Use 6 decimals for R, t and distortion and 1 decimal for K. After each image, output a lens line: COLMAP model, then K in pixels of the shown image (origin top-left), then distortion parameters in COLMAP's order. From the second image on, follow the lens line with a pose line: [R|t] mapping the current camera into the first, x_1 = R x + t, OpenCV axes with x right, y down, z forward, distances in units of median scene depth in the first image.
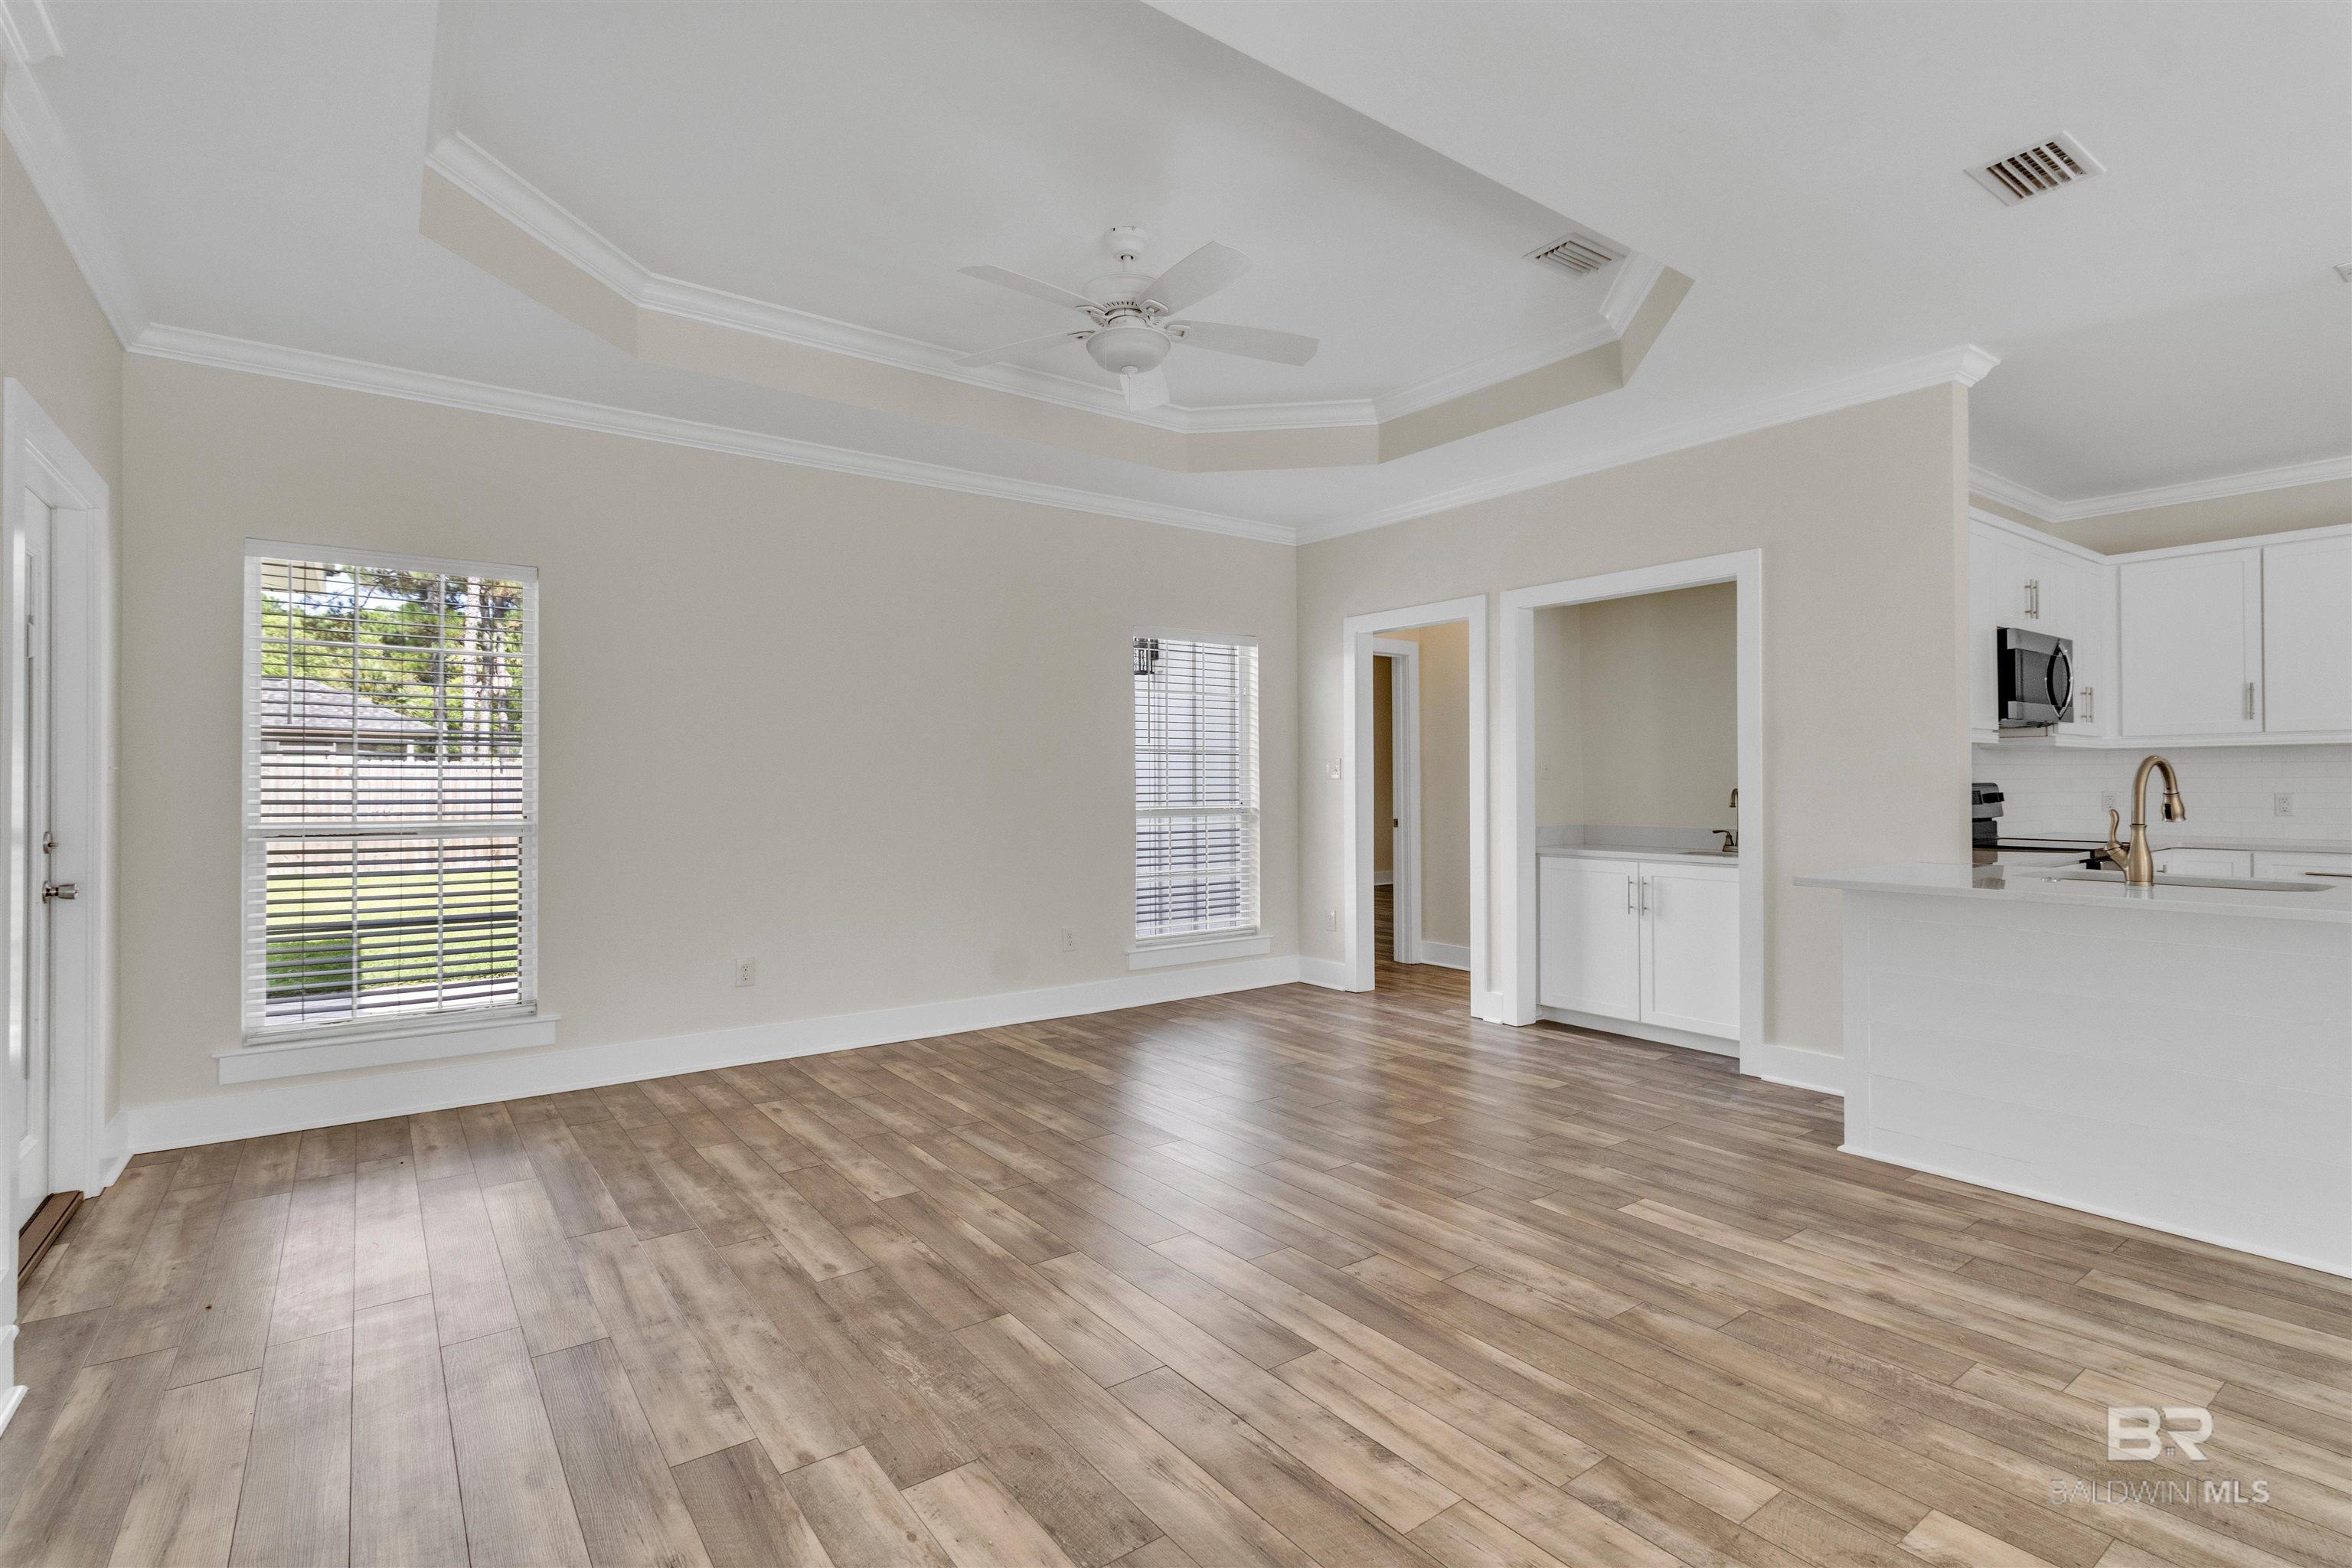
lens RADIAL K [[1080.6, 0, 1162.8], [0, 1080.6, 778.0], [0, 0, 1]] dist [0.000267, 0.000152]
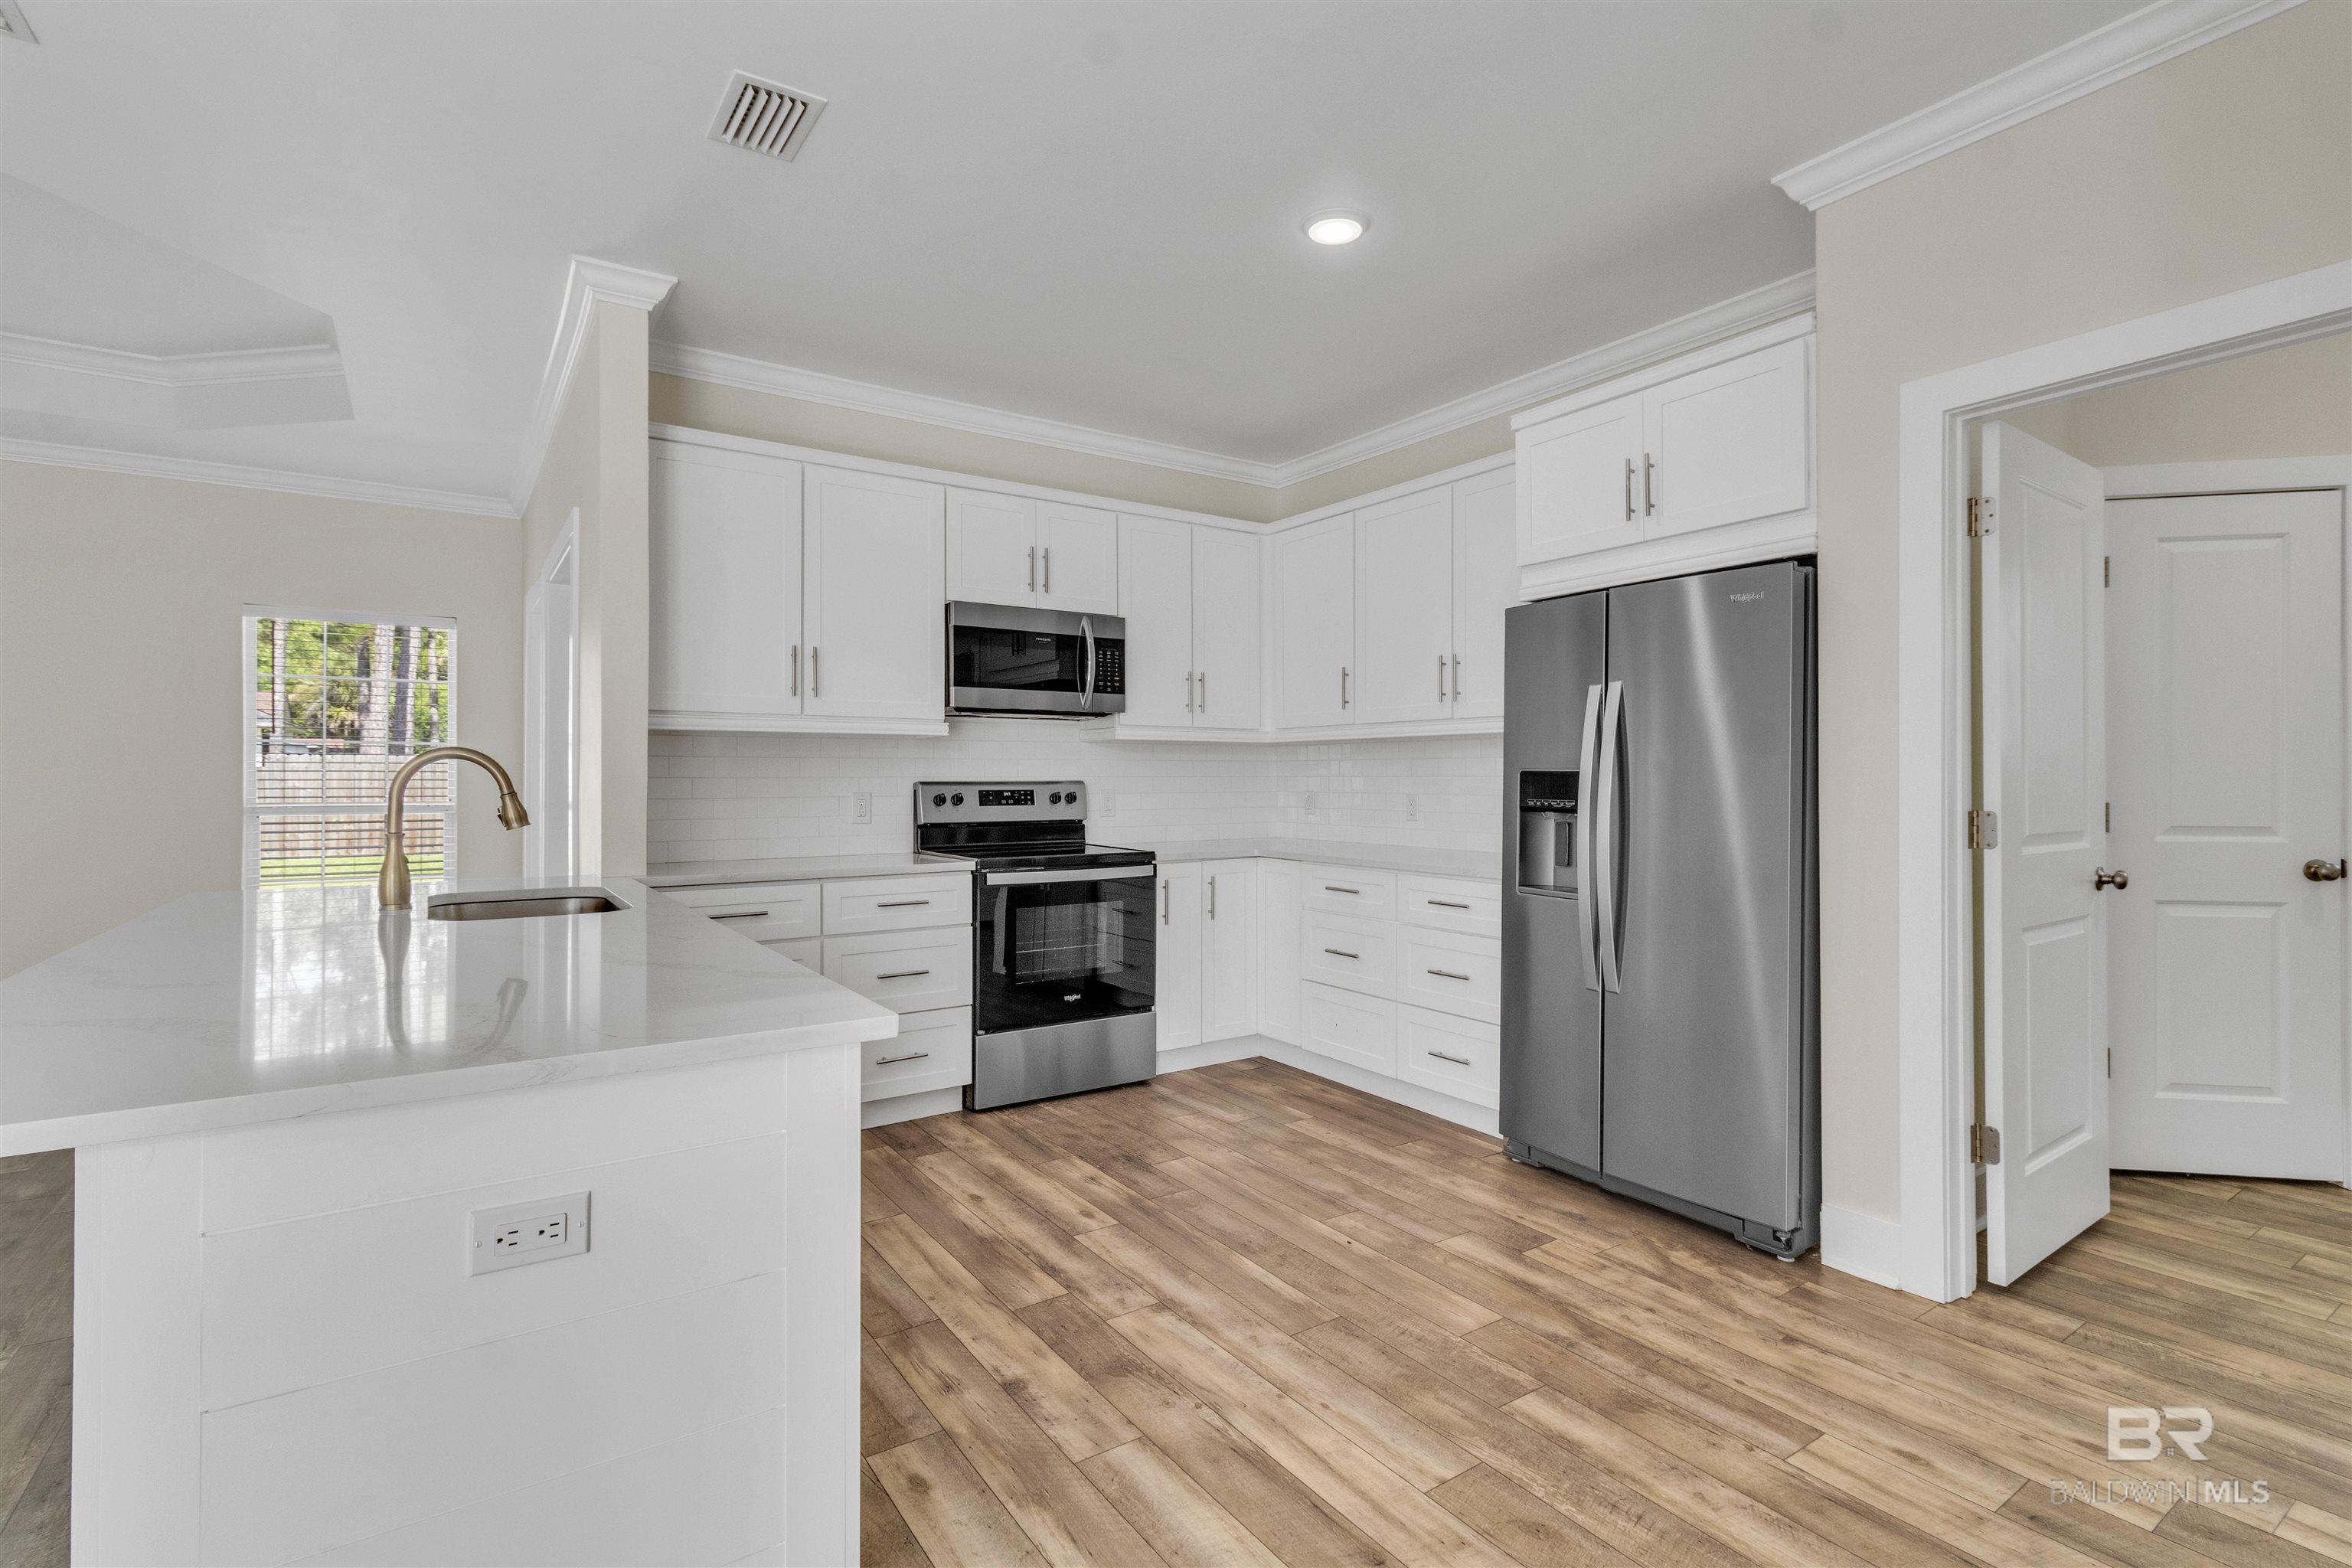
lens RADIAL K [[1119.9, 0, 1193.1], [0, 1119.9, 774.2], [0, 0, 1]] dist [0.001646, 0.000653]
pose [[0.999927, 0.005974, 0.010527, 1.361774], [-0.005992, 0.999981, 0.001710, -0.005240], [-0.010517, -0.001773, 0.999943, 0.139762]]
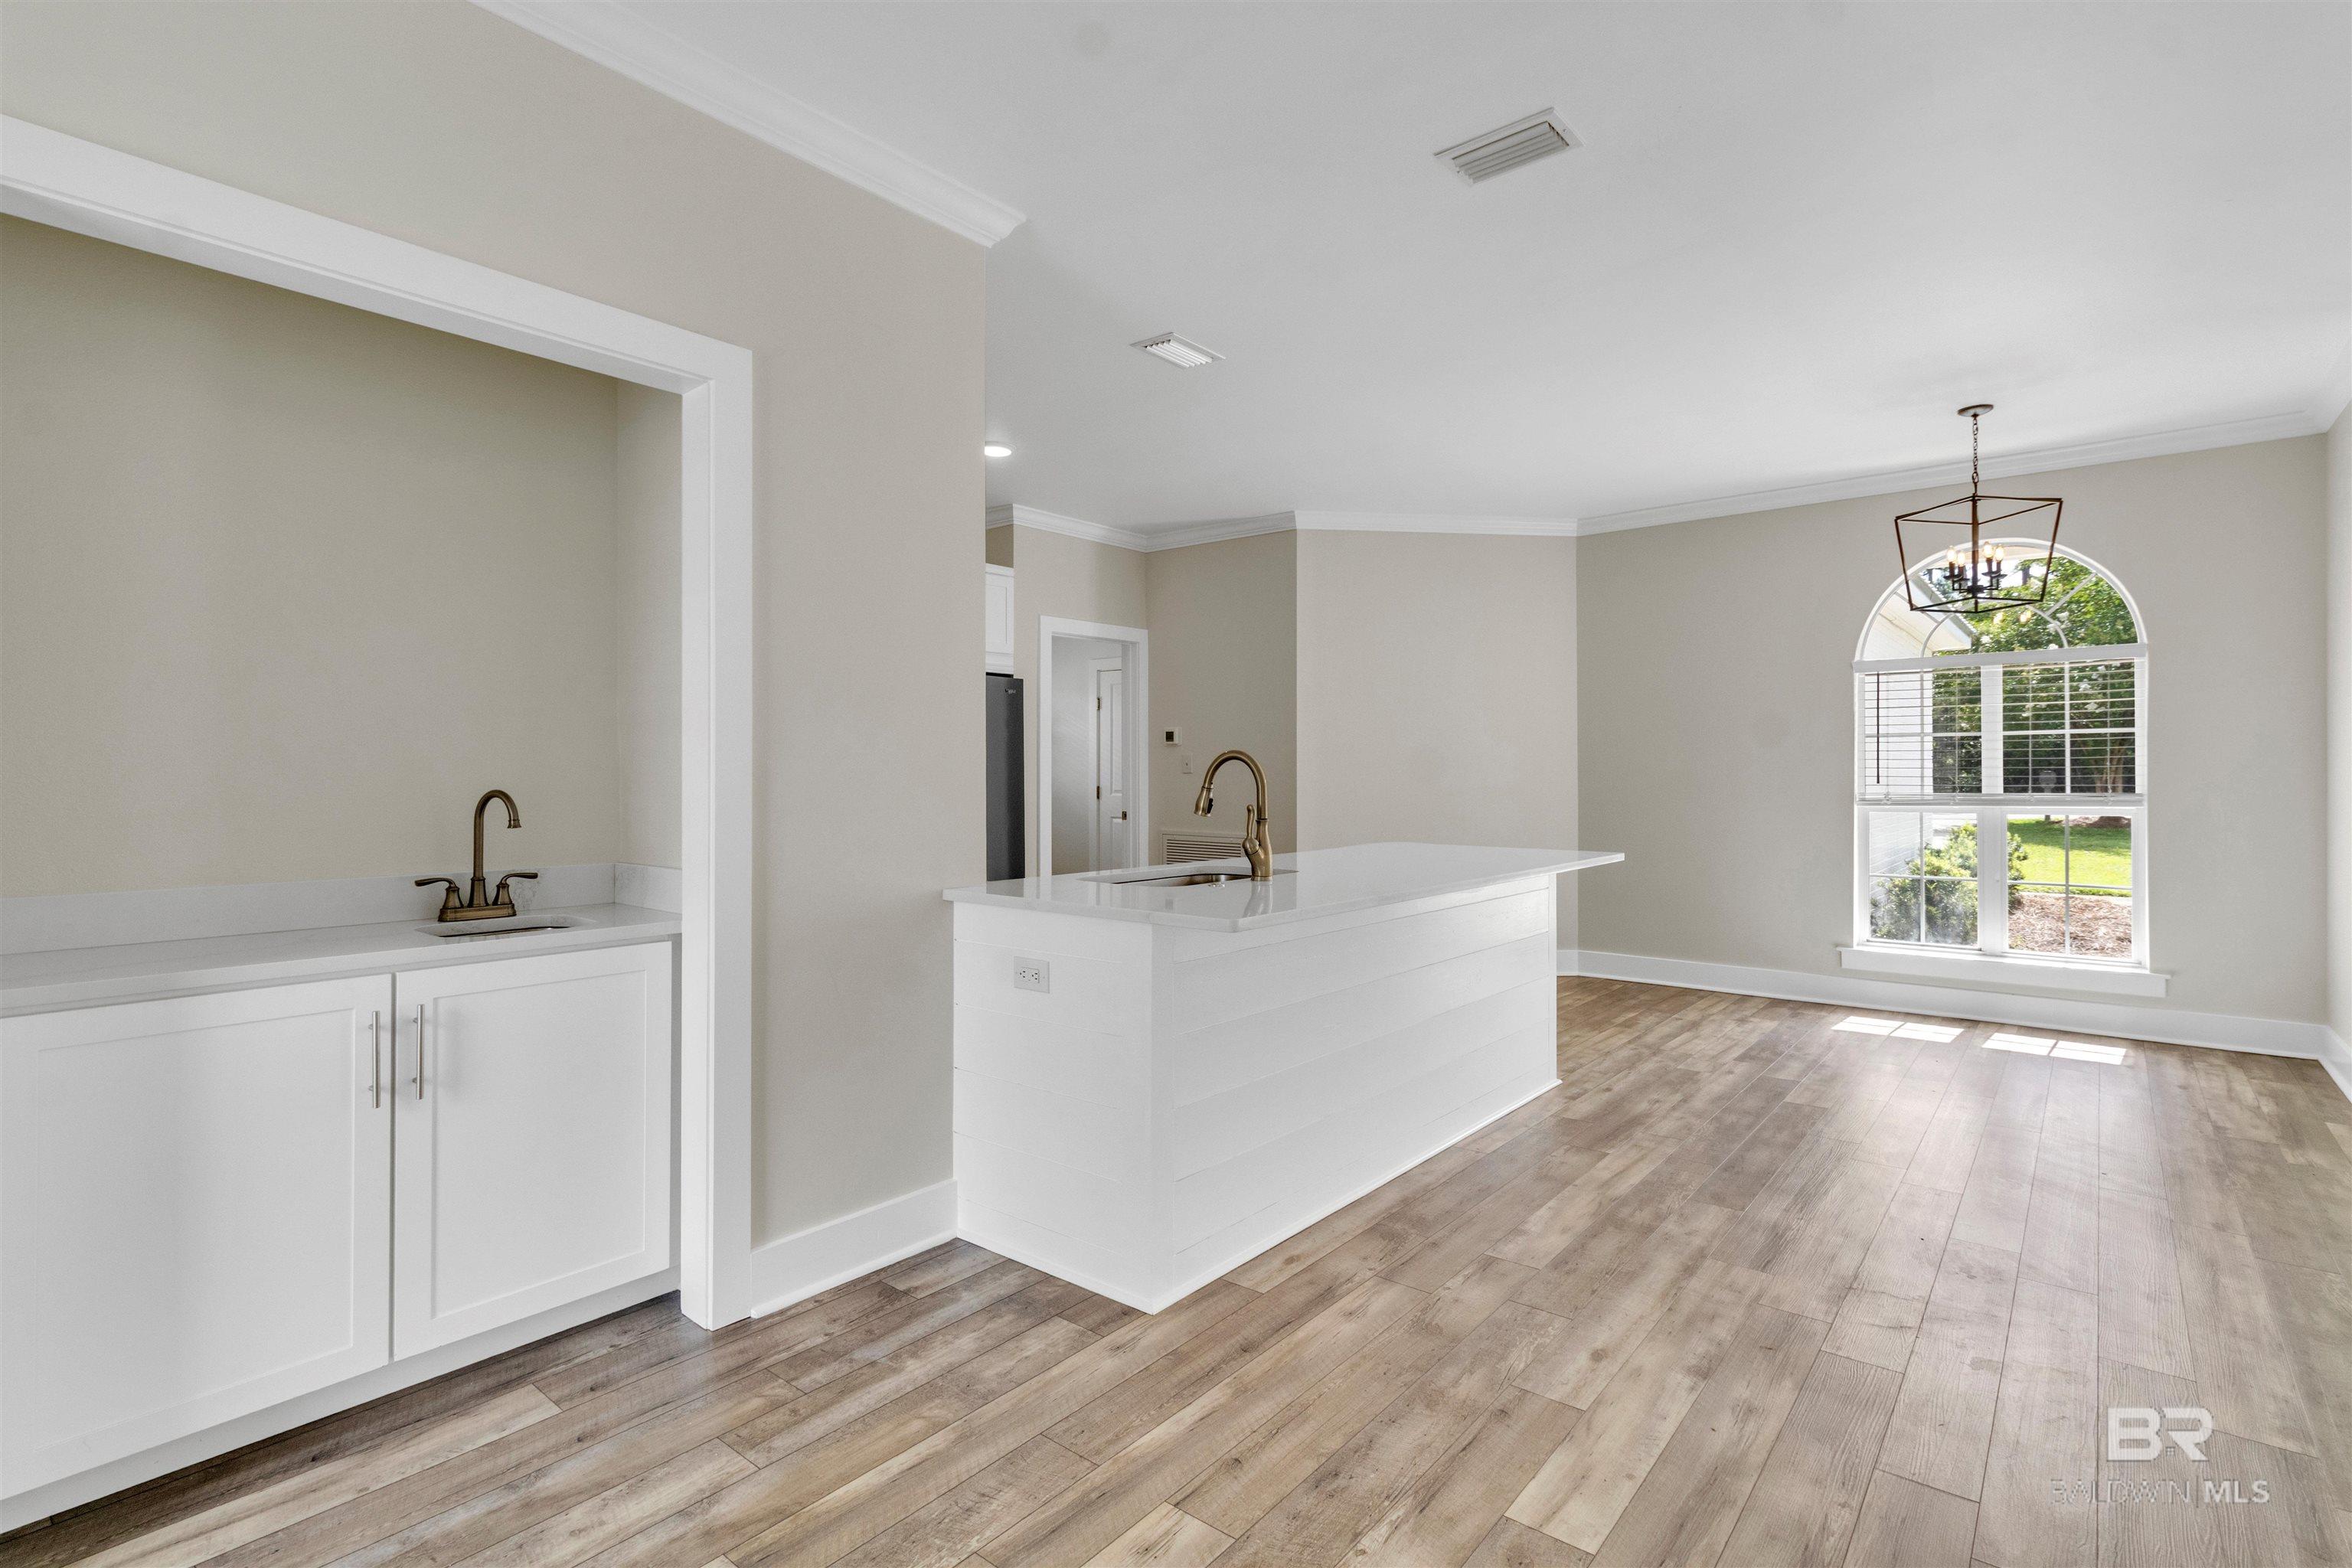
lens RADIAL K [[1132.2, 0, 1149.9], [0, 1132.2, 777.5], [0, 0, 1]] dist [0.000981, 0.000232]
pose [[-0.259975, 0.001264, 0.965614, -0.071722], [-0.002391, 0.999995, -0.001953, 0.005690], [-0.965612, -0.002816, -0.259971, 1.249781]]
